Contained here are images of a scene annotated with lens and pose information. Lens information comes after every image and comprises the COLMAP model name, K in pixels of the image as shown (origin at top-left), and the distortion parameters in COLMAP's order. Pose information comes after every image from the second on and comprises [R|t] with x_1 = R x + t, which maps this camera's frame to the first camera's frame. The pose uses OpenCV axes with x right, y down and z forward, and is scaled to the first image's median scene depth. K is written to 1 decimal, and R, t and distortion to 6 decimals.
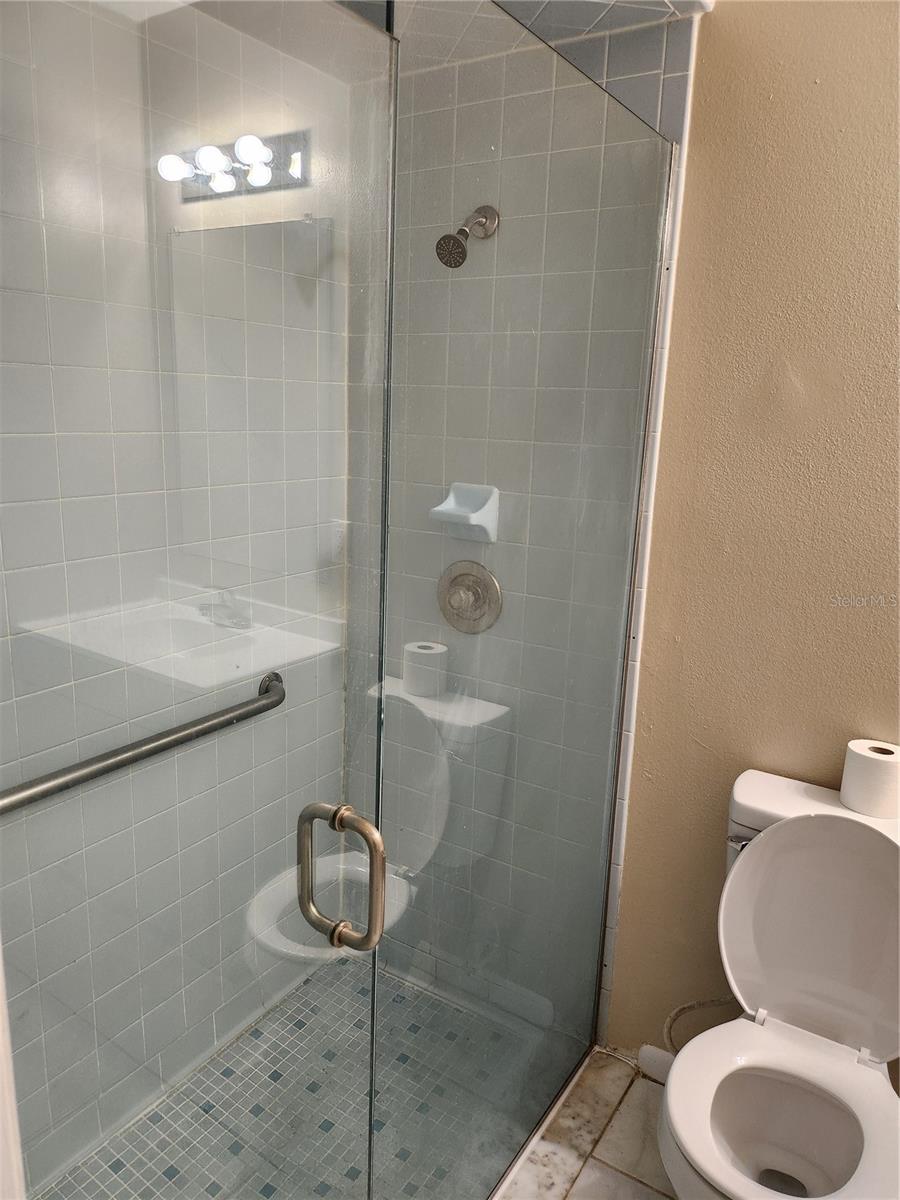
lens RADIAL K [[841.8, 0, 445.7], [0, 841.8, 606.5], [0, 0, 1]] dist [0.058515, -0.072079]
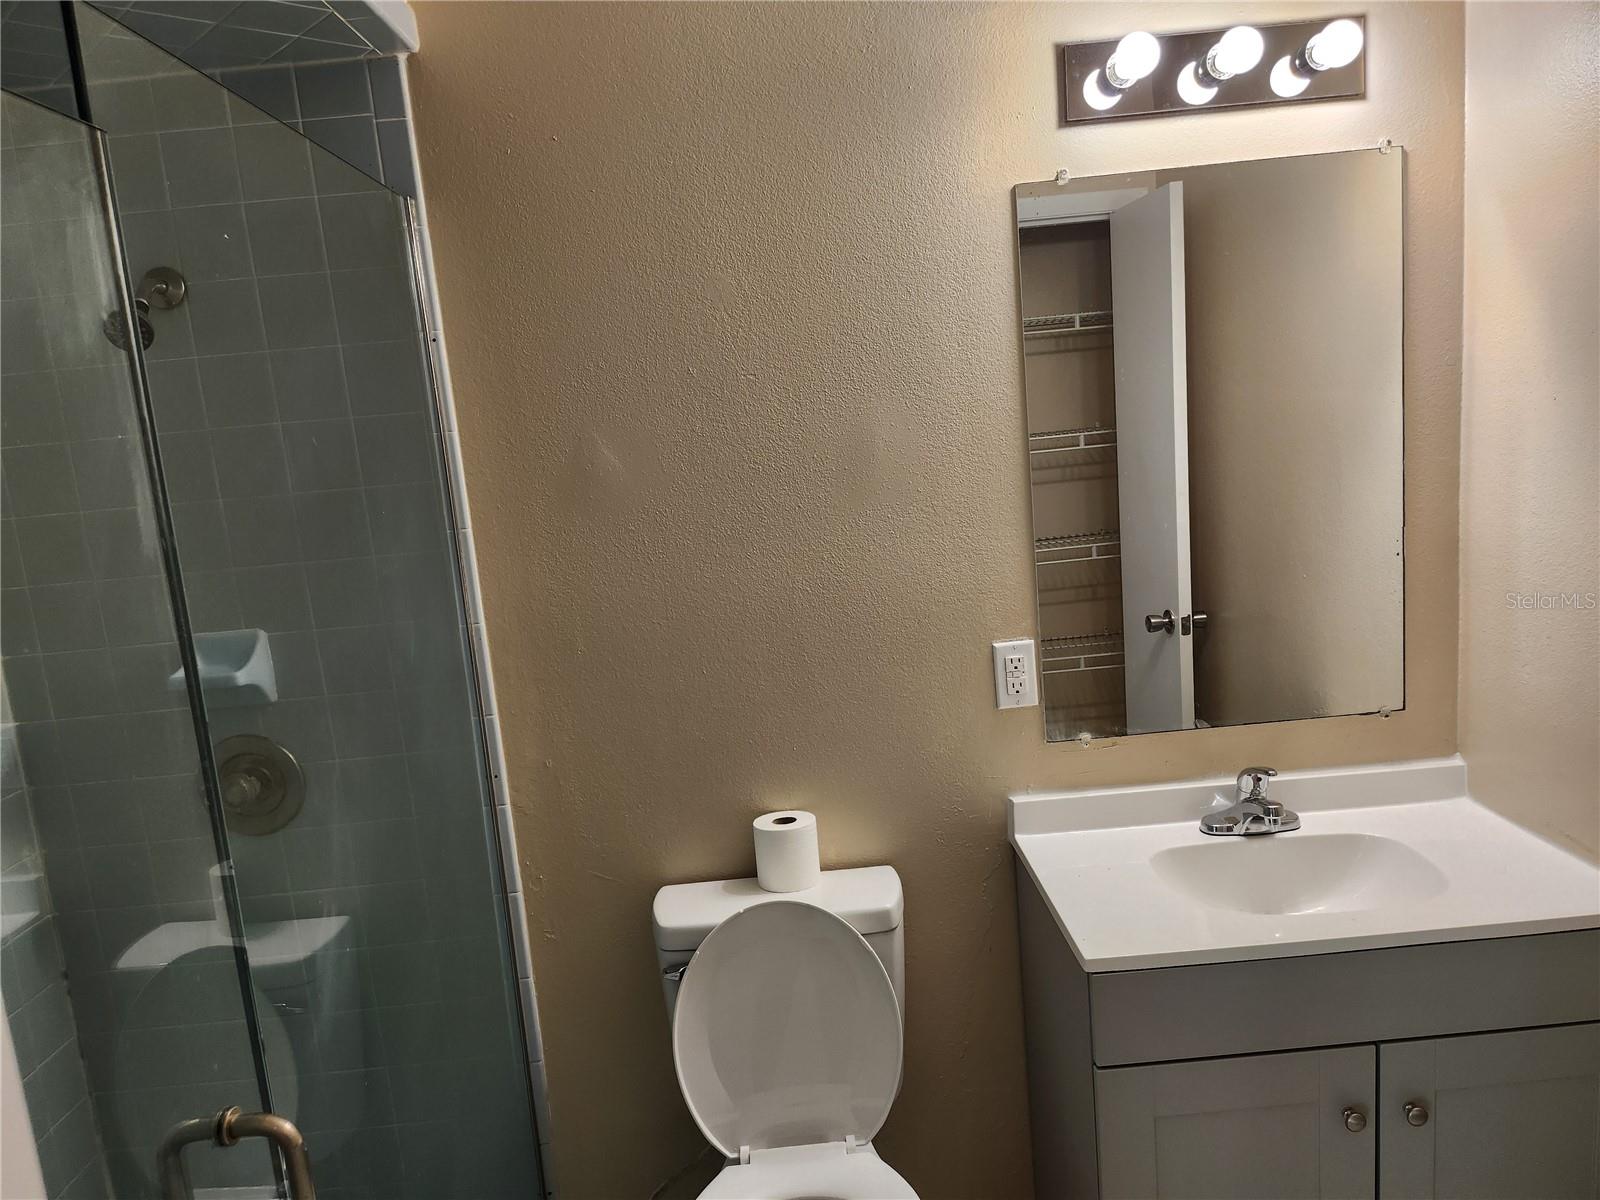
lens RADIAL K [[1143.7, 0, 796.1], [0, 1143.7, 618.0], [0, 0, 1]] dist [0.066198, -0.078846]
pose [[0.817891, -0.198796, 0.539939, -0.109214], [0.242589, 0.970074, -0.010306, -0.029775], [-0.521732, 0.139413, 0.841641, -0.101834]]
